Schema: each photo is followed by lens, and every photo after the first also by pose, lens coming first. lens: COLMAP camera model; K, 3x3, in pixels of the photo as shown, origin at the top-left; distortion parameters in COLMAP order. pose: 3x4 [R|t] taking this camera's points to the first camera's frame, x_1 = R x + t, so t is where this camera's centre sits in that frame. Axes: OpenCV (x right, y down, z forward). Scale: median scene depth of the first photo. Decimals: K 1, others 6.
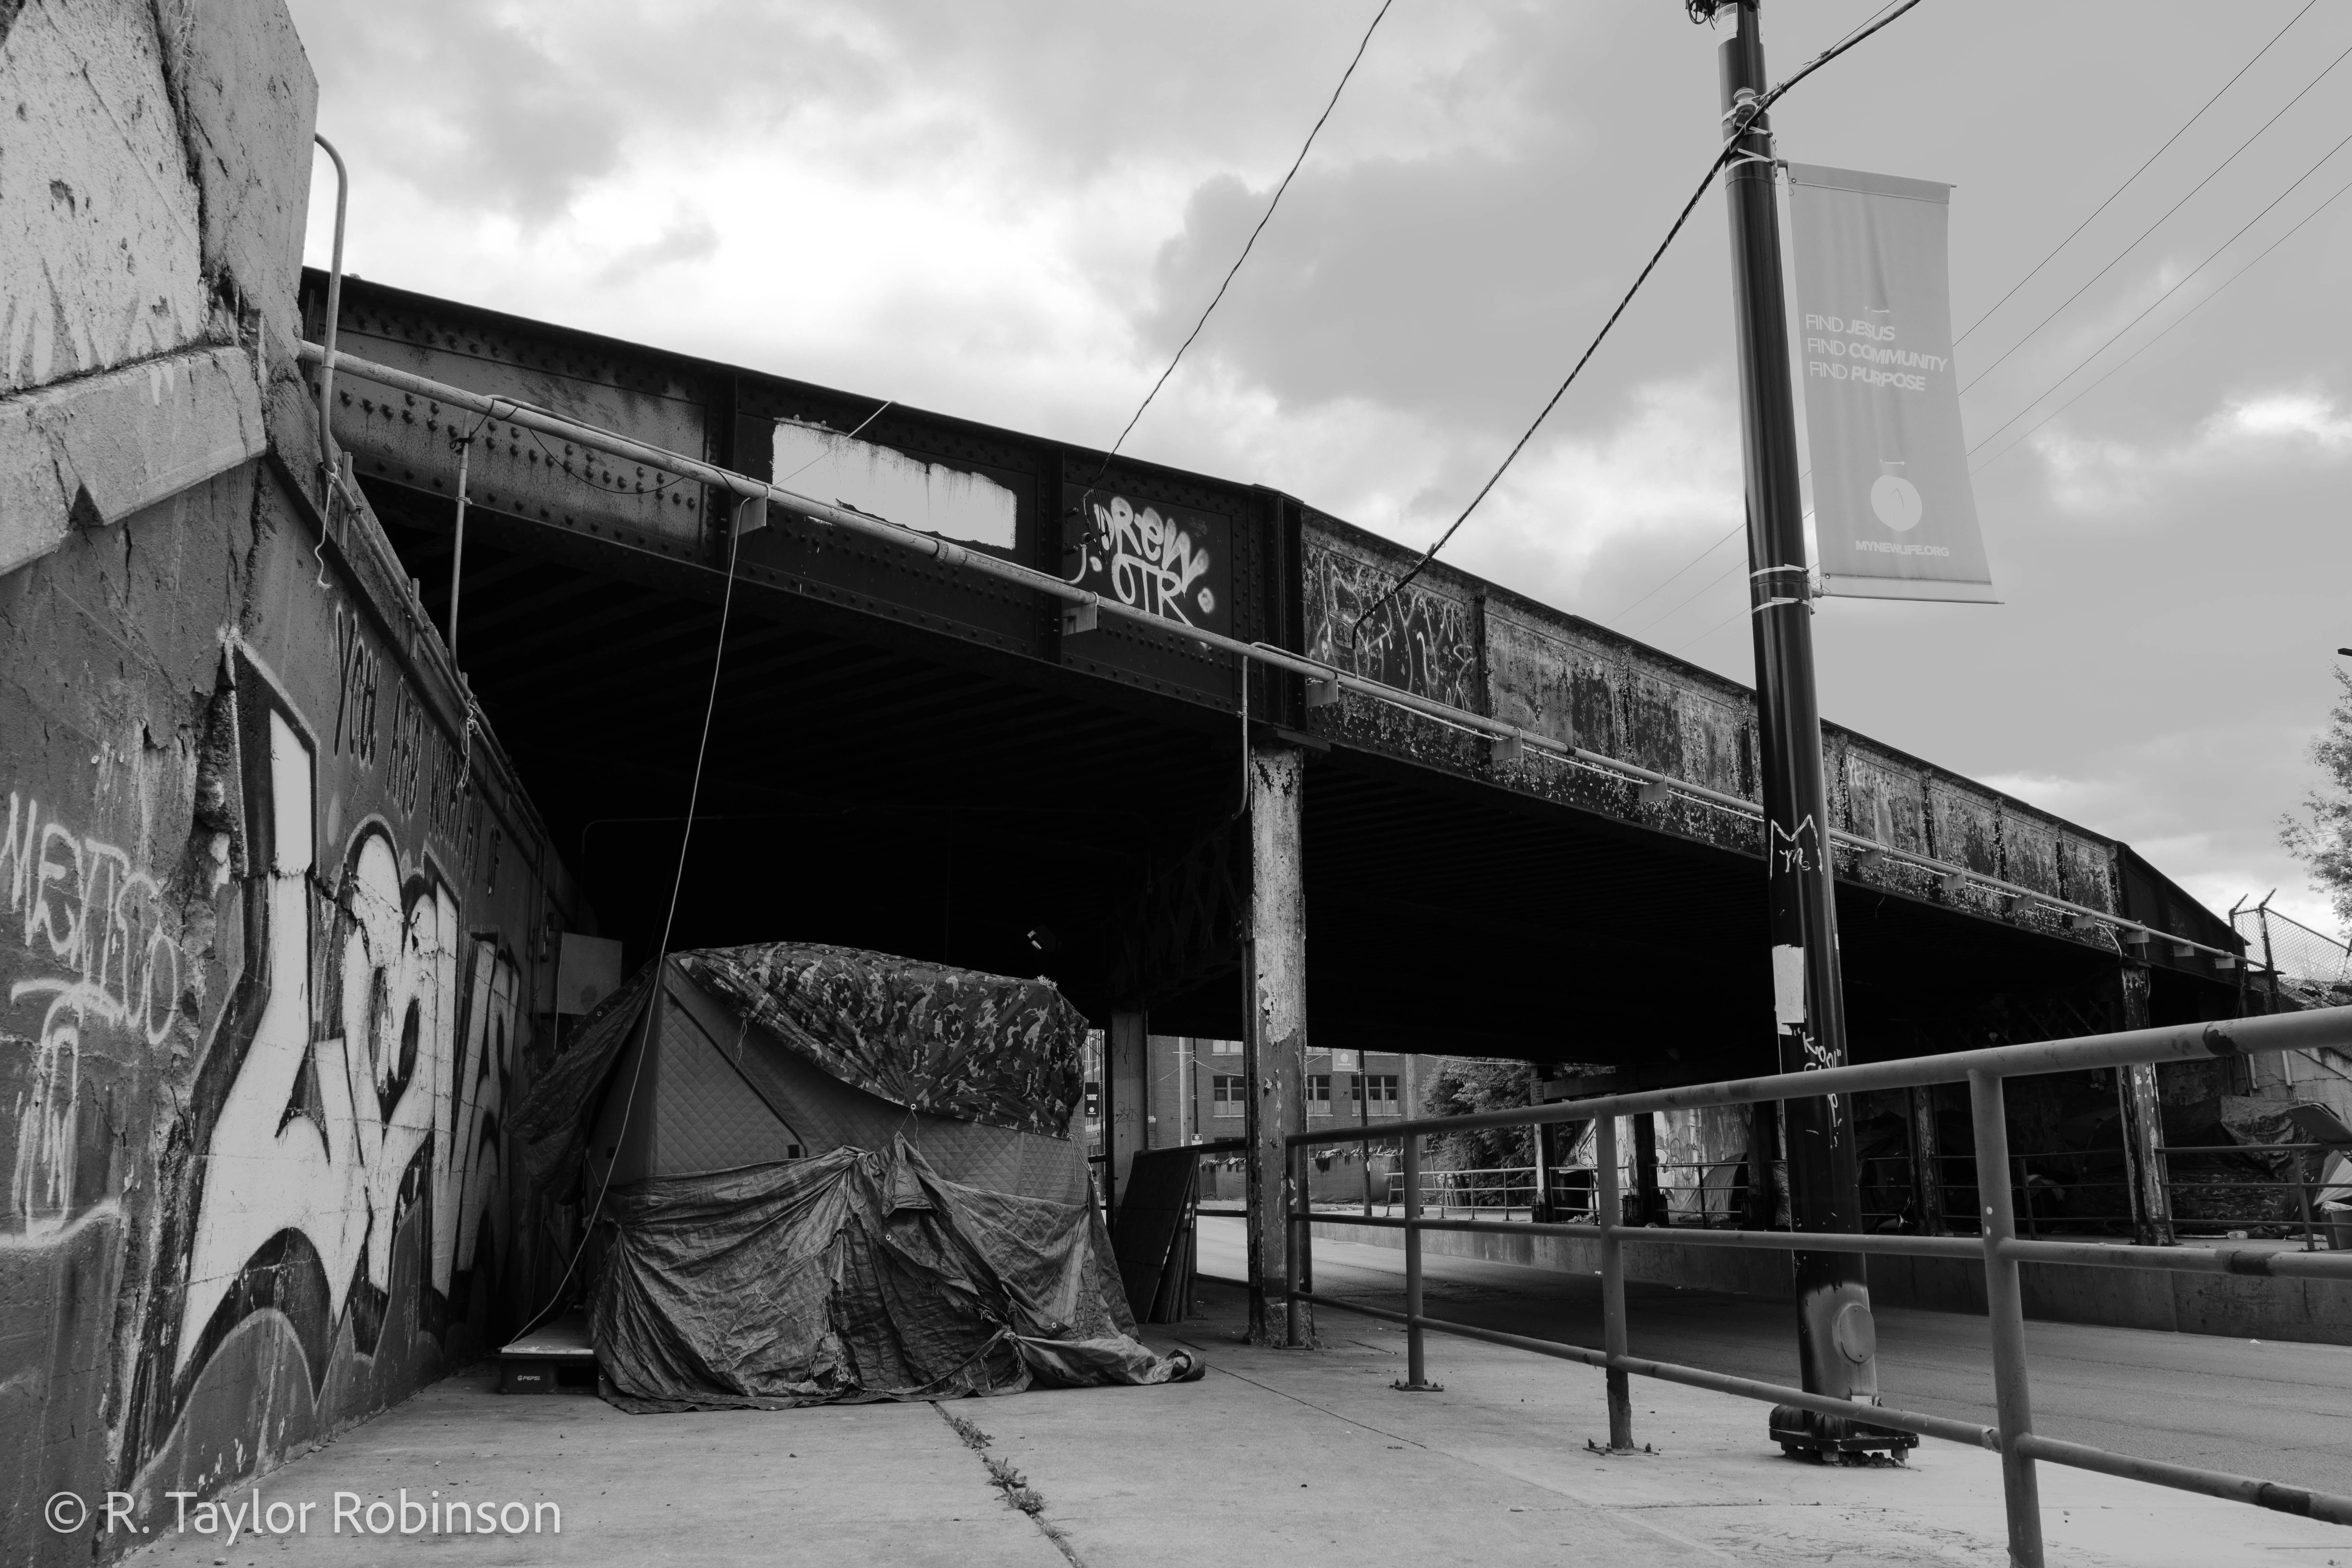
lens RADIAL K [[1910.0, 0, 1175.8], [0, 1910.0, 751.3], [0, 0, 1]] dist [0.011588, 0.007302]
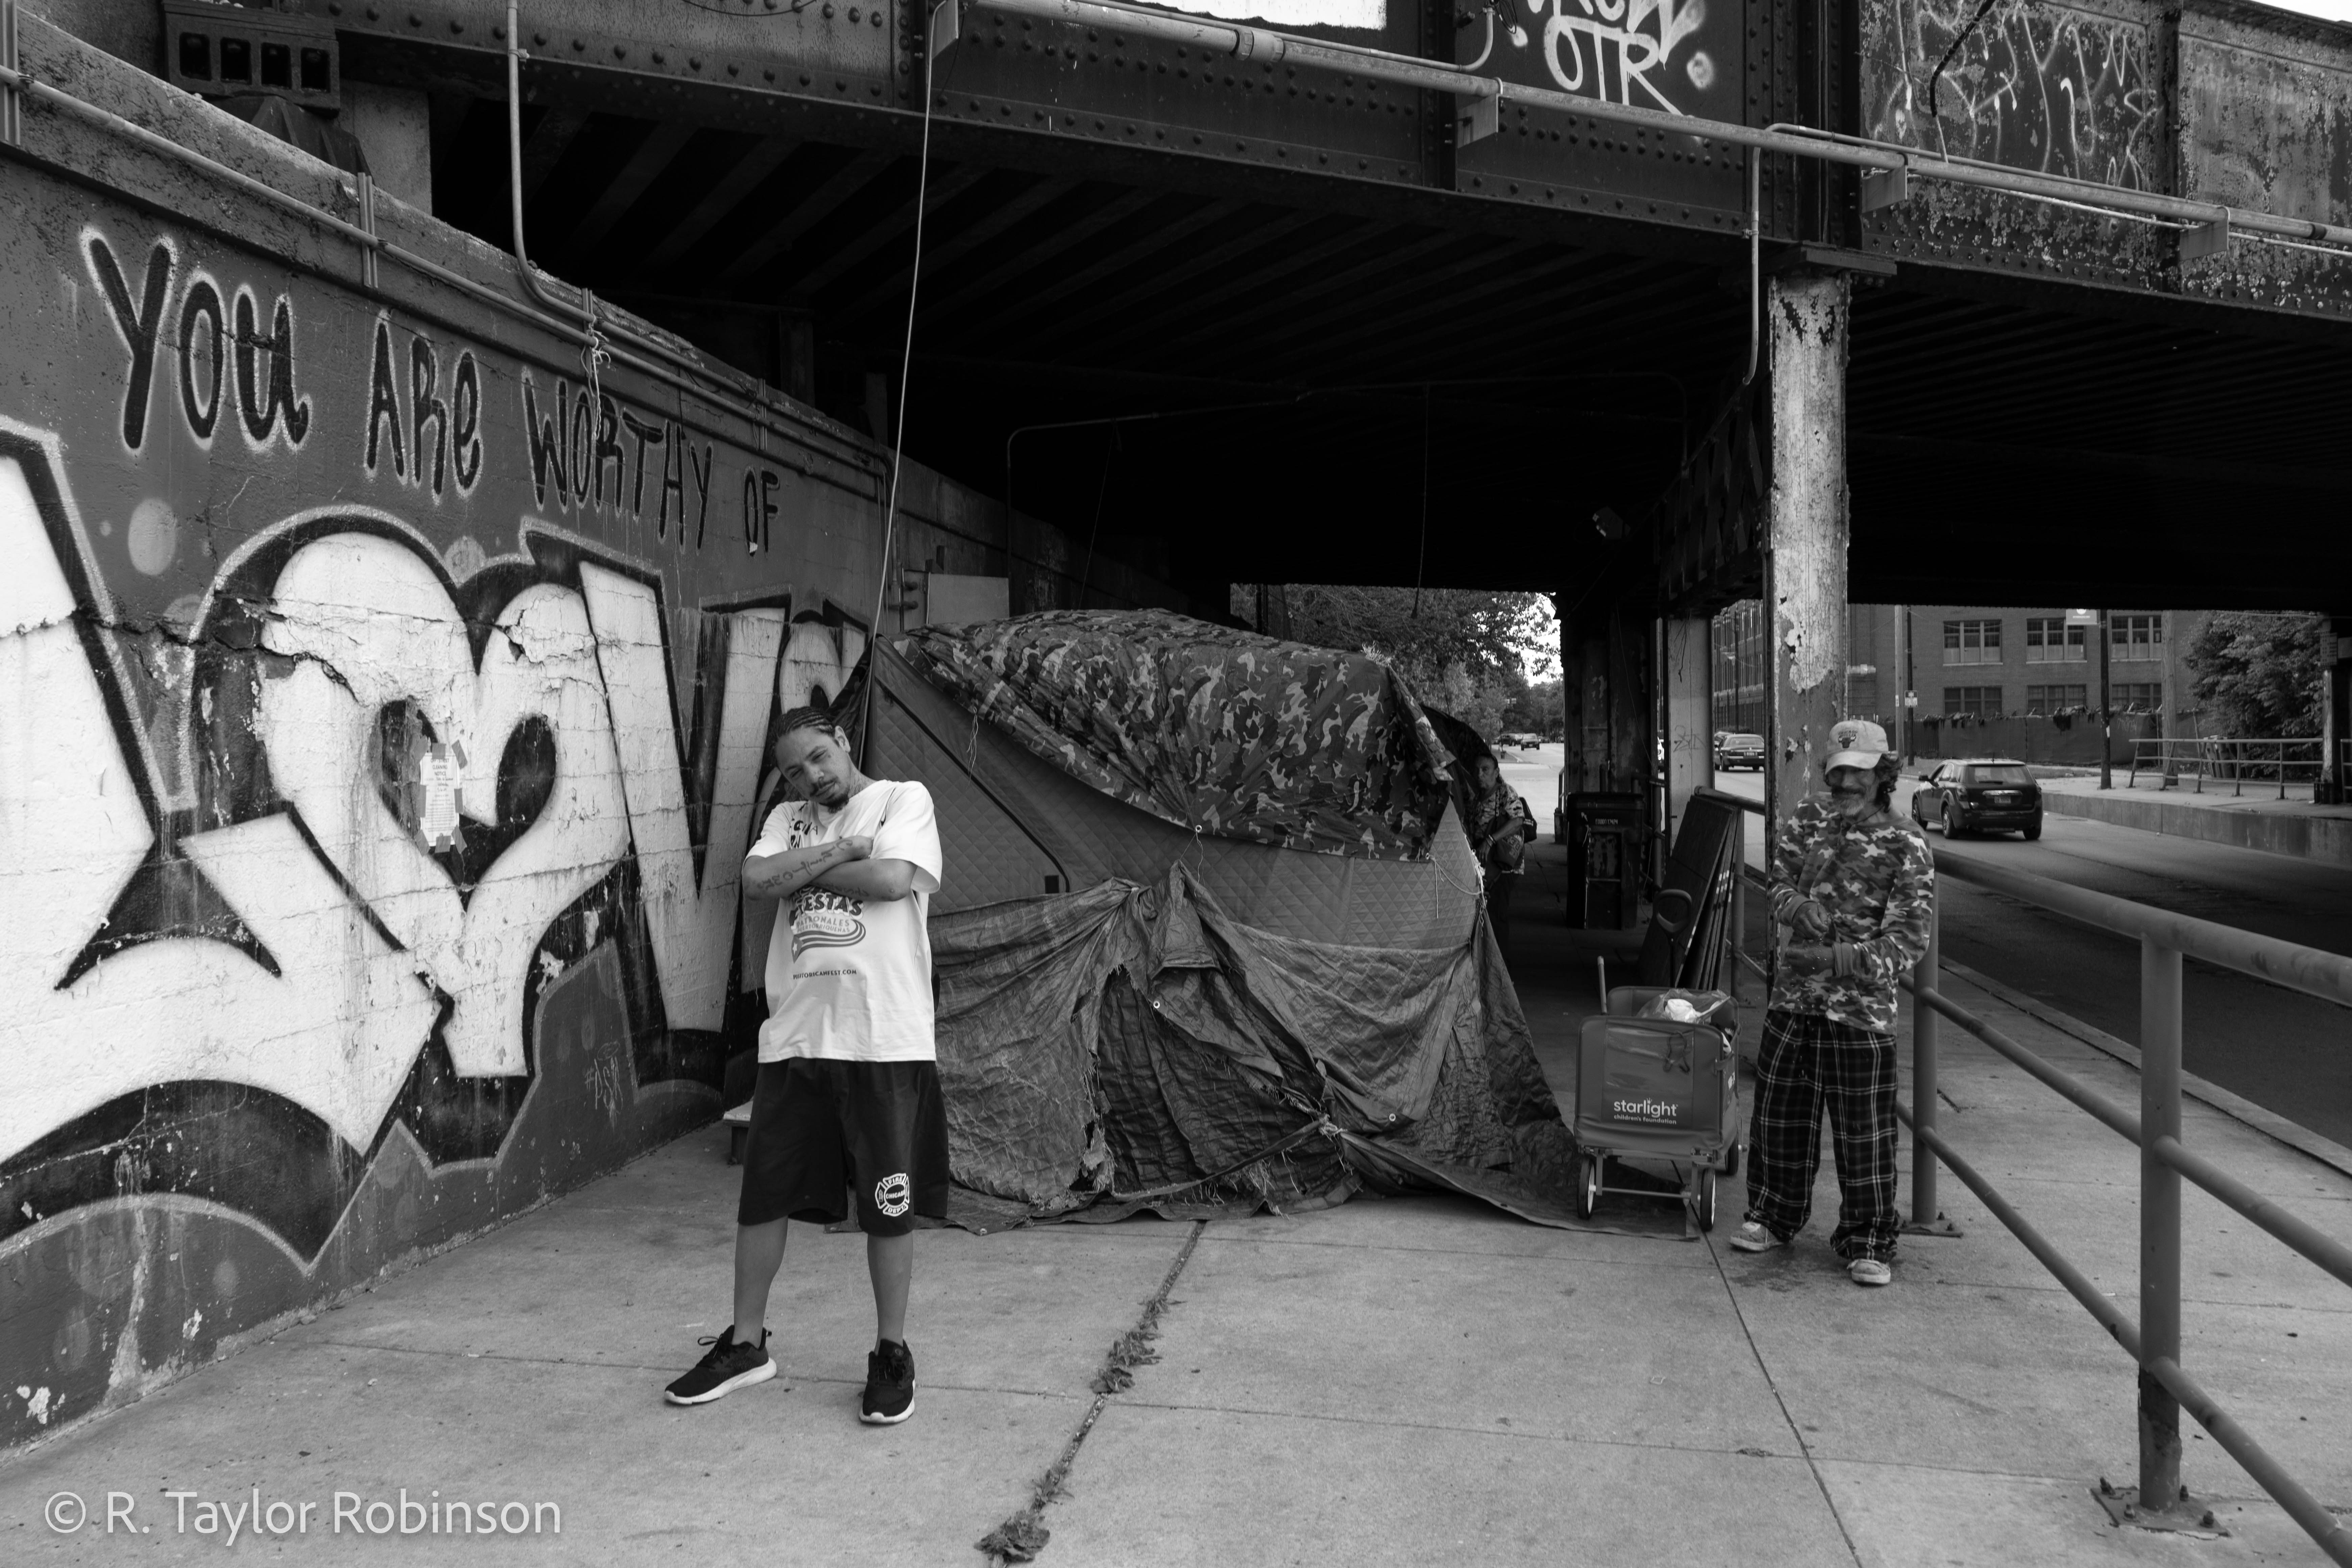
lens RADIAL K [[1910.0, 0, 1175.8], [0, 1910.0, 751.3], [0, 0, 1]] dist [0.011588, 0.007302]
pose [[0.931974, -0.000250, -0.362525, 0.111459], [0.085028, 0.972256, 0.217917, -0.006535], [0.352413, -0.233918, 0.906139, 0.287305]]
